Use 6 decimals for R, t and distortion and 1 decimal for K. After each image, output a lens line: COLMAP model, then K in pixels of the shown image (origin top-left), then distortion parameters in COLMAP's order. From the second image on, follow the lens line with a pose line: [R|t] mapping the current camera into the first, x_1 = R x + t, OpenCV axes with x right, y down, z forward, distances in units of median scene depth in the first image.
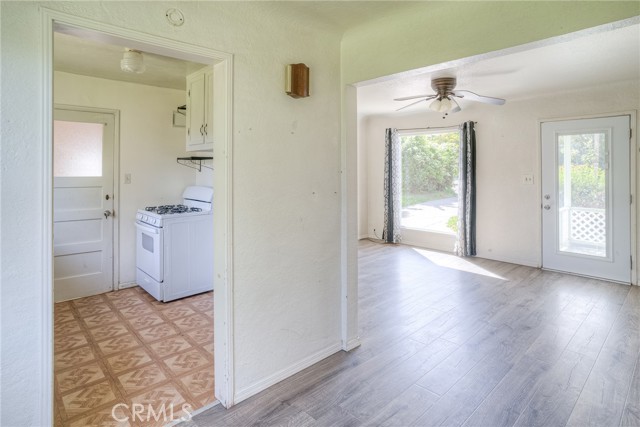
lens RADIAL K [[354.1, 0, 312.0], [0, 354.1, 160.2], [0, 0, 1]] dist [-0.043620, 0.027598]
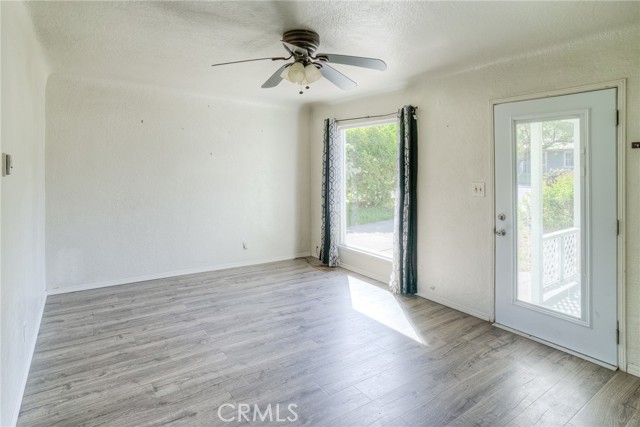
lens RADIAL K [[360.8, 0, 319.2], [0, 360.8, 156.5], [0, 0, 1]] dist [-0.038840, 0.016111]
pose [[0.991863, 0.013118, -0.126631, 0.362611], [-0.014834, 0.999810, -0.012619, 0.003959], [0.126442, 0.014395, 0.991870, 0.247243]]
